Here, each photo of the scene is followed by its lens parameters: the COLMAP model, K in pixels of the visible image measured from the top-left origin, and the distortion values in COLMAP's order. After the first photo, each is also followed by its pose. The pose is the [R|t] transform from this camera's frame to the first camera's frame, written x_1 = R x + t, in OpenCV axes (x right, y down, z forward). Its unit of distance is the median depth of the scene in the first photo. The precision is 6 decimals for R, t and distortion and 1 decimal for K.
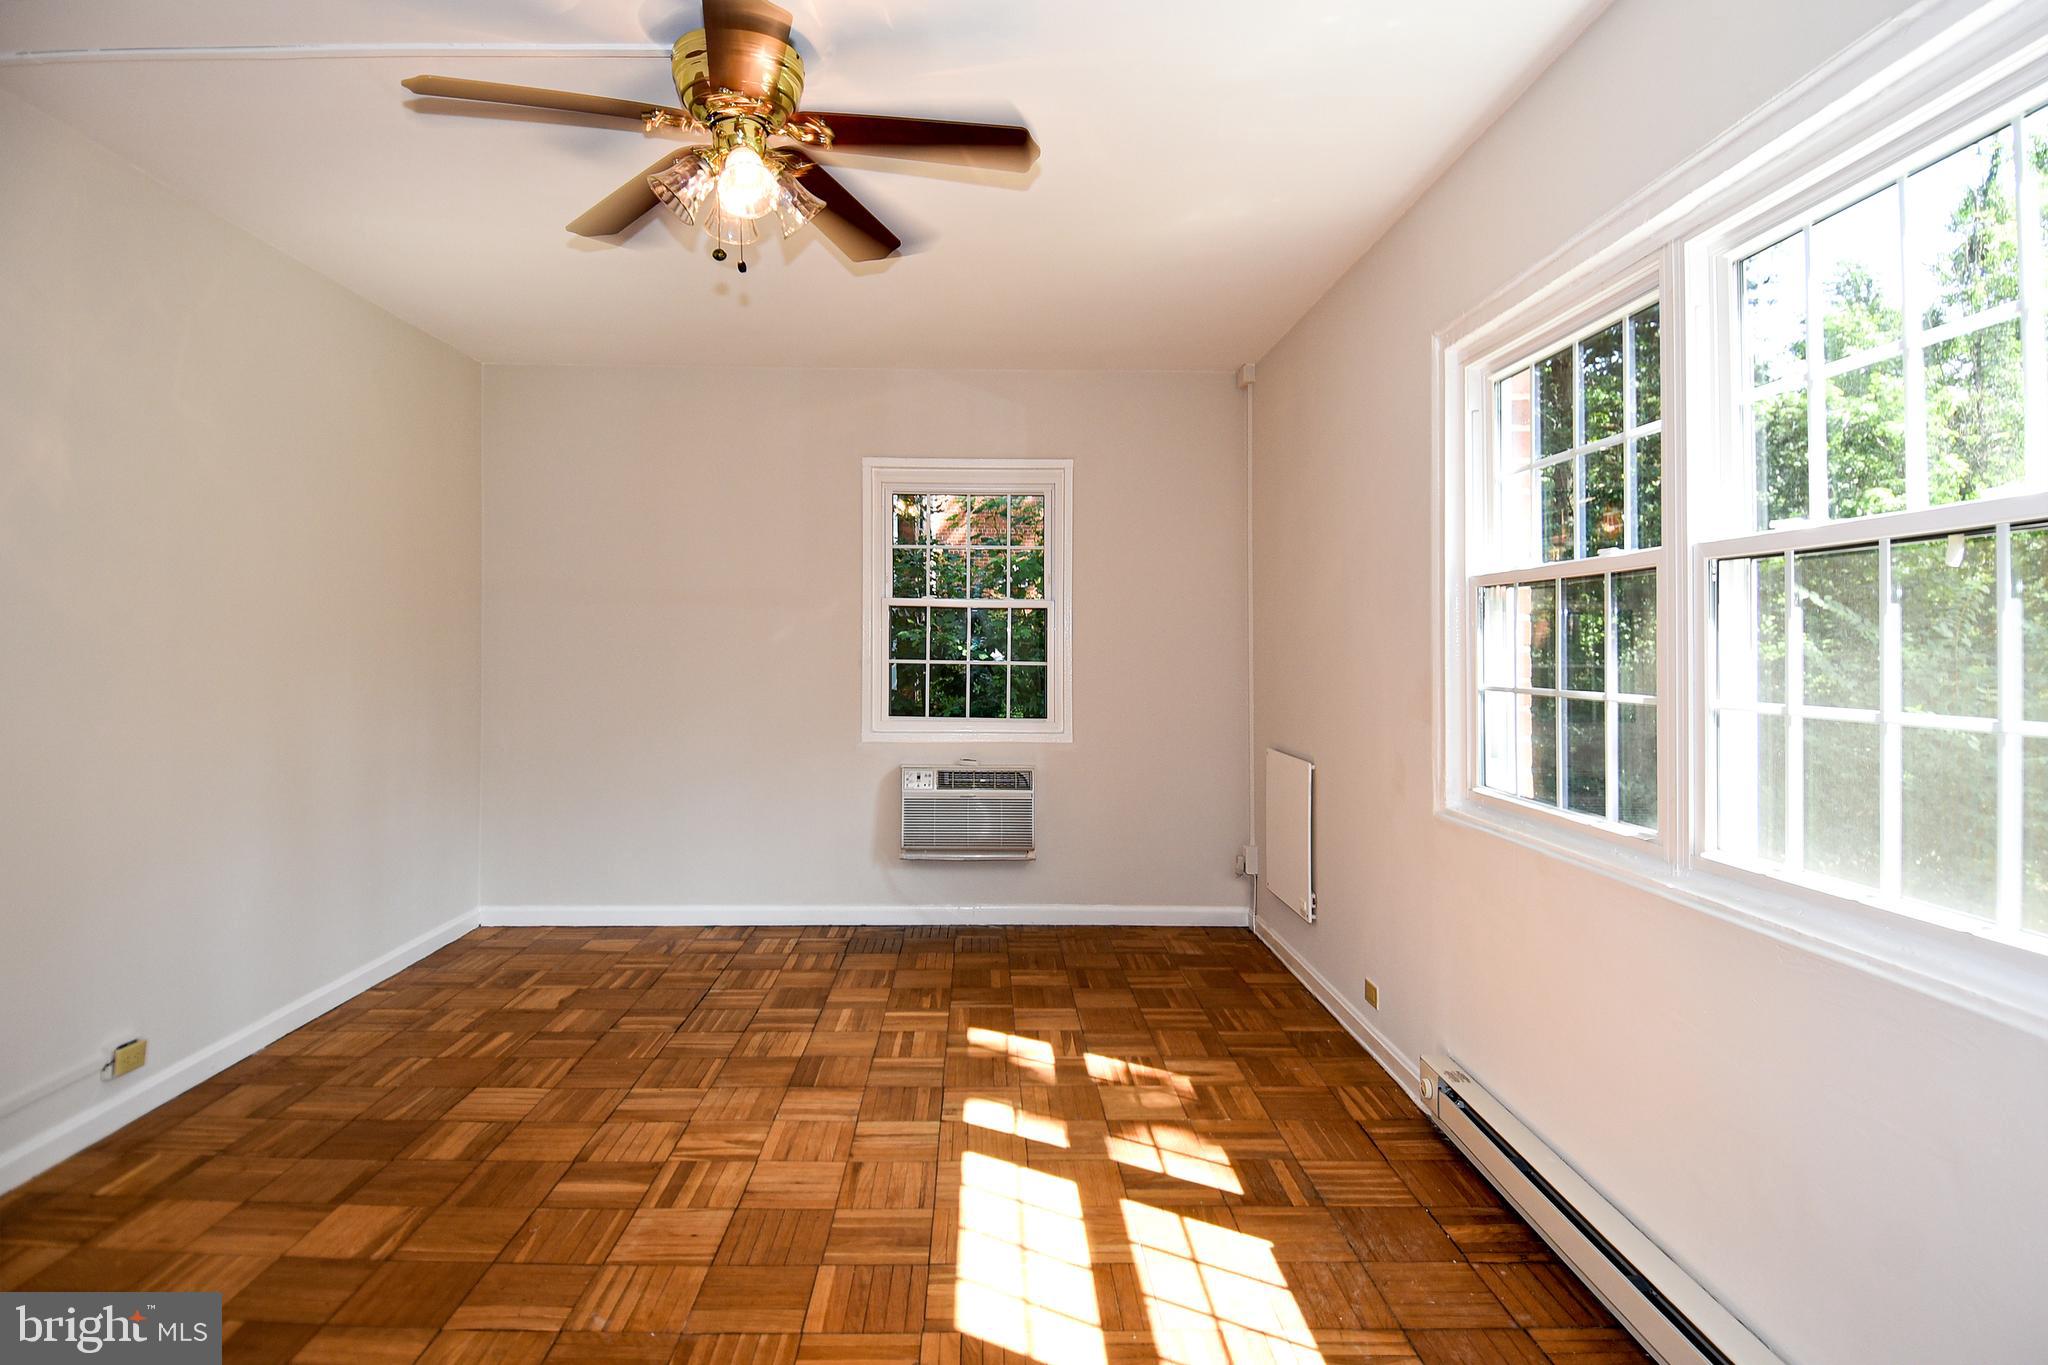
lens RADIAL K [[1095.9, 0, 978.3], [0, 1095.9, 635.7], [0, 0, 1]] dist [0.054230, -0.055025]
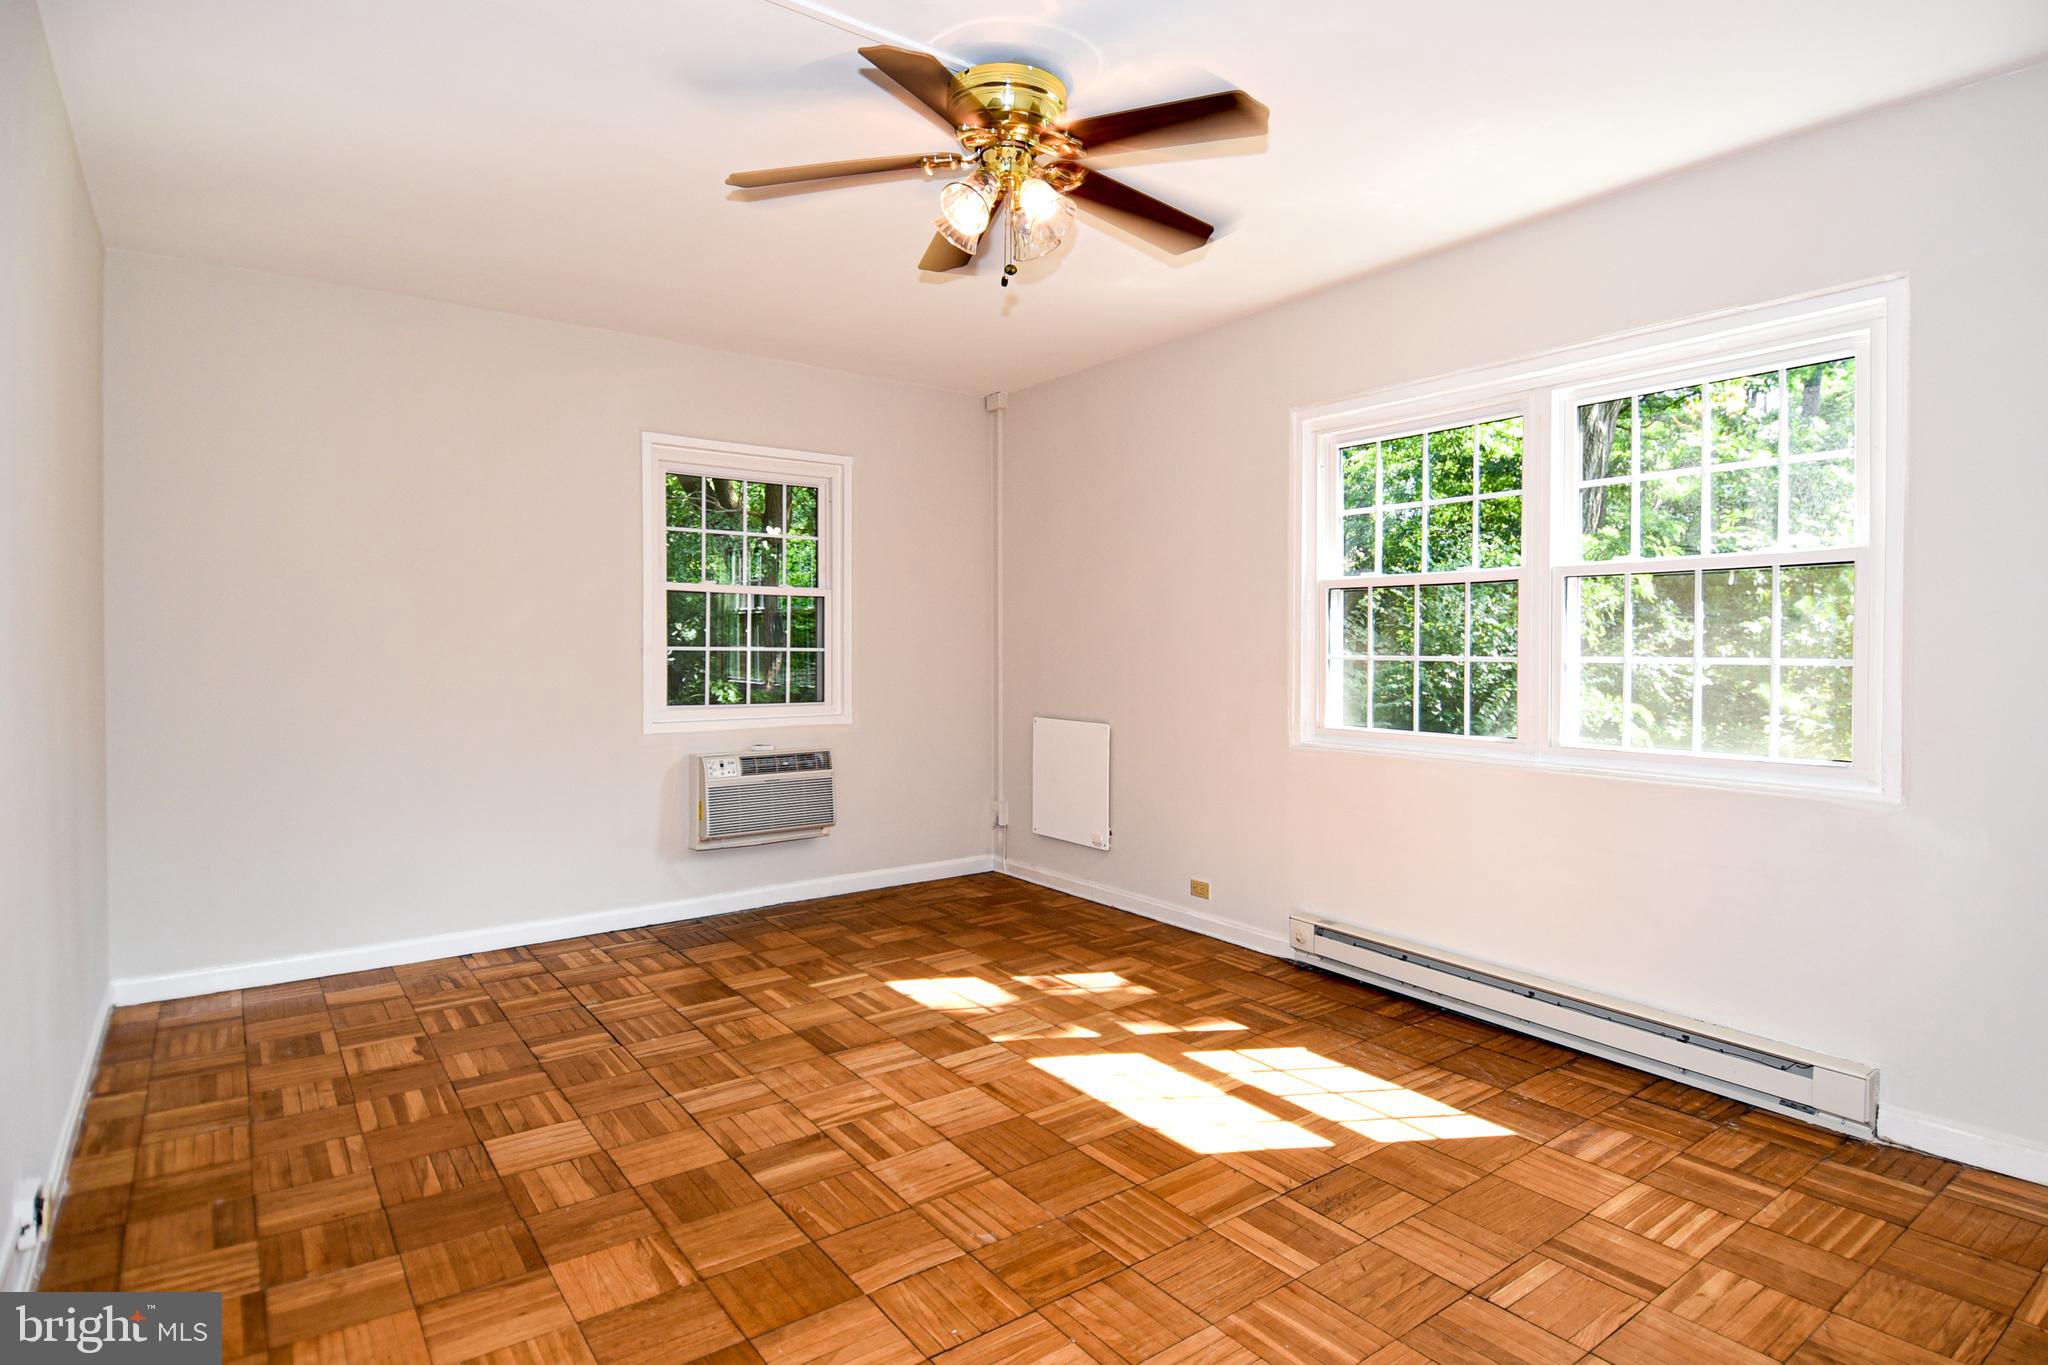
lens RADIAL K [[1065.9, 0, 1045.7], [0, 1065.9, 647.9], [0, 0, 1]] dist [0.050301, -0.045336]
pose [[0.796279, -0.002731, 0.604924, -0.619157], [-0.003538, 0.999952, 0.009171, 0.020986], [-0.604920, -0.009443, 0.796231, 0.087087]]
